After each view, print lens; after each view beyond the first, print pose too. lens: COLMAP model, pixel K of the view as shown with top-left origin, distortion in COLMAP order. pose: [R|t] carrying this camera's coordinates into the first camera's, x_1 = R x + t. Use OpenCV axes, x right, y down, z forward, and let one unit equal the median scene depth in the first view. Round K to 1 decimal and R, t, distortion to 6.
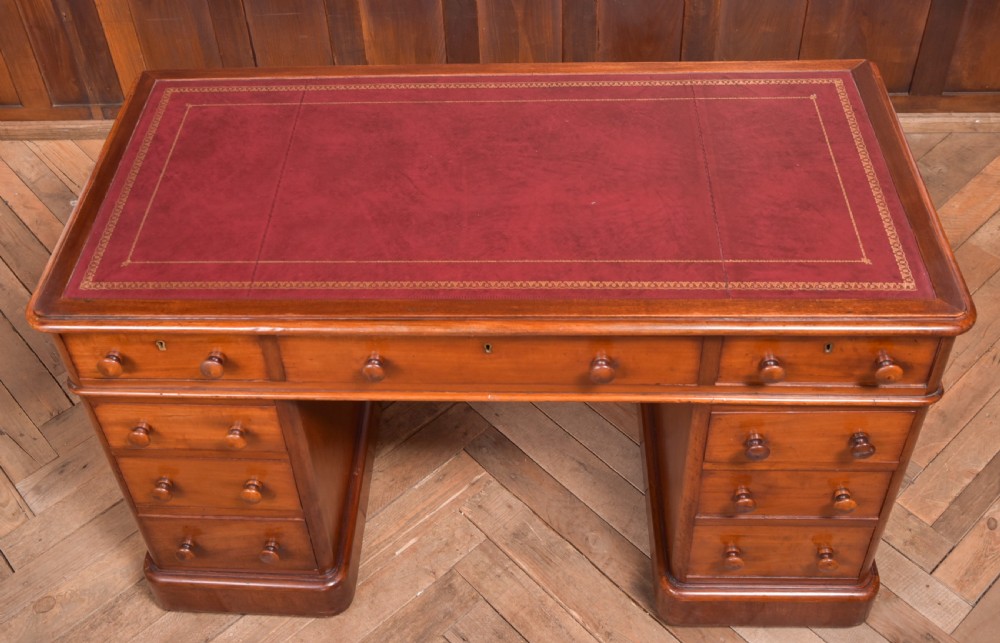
lens RADIAL K [[1098.4, 0, 452.8], [0, 1098.4, 178.0], [0, 0, 1]] dist [-0.018294, -0.011253]
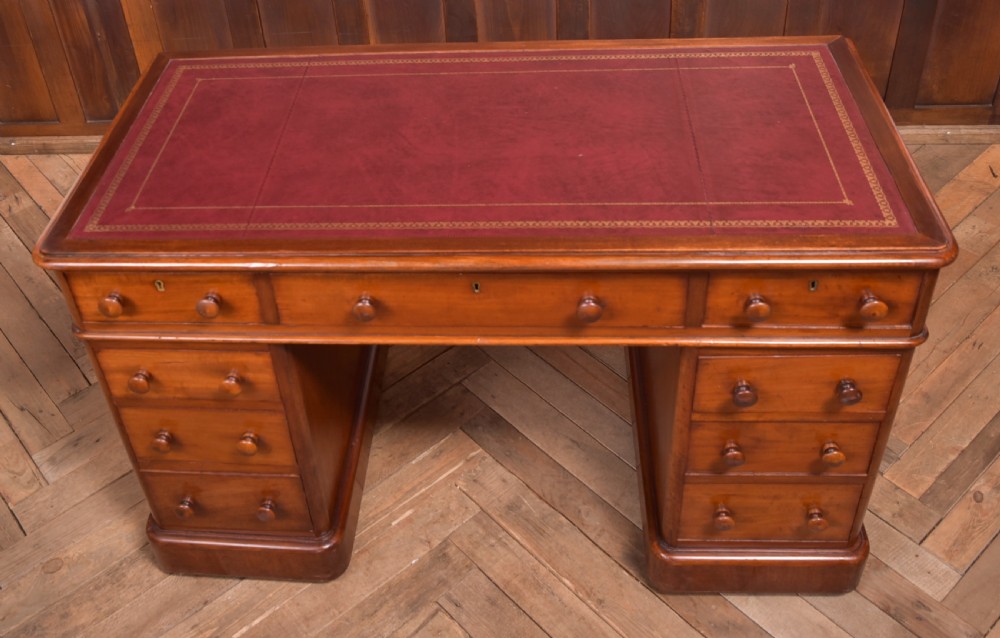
lens RADIAL K [[1001.1, 0, 433.9], [0, 1001.1, 160.2], [0, 0, 1]] dist [-0.062457, 0.013139]
pose [[0.999478, 0.002202, -0.032242, 0.018124], [-0.005113, 0.995885, -0.090485, 0.099228], [0.031910, 0.090603, 0.995376, 0.054917]]
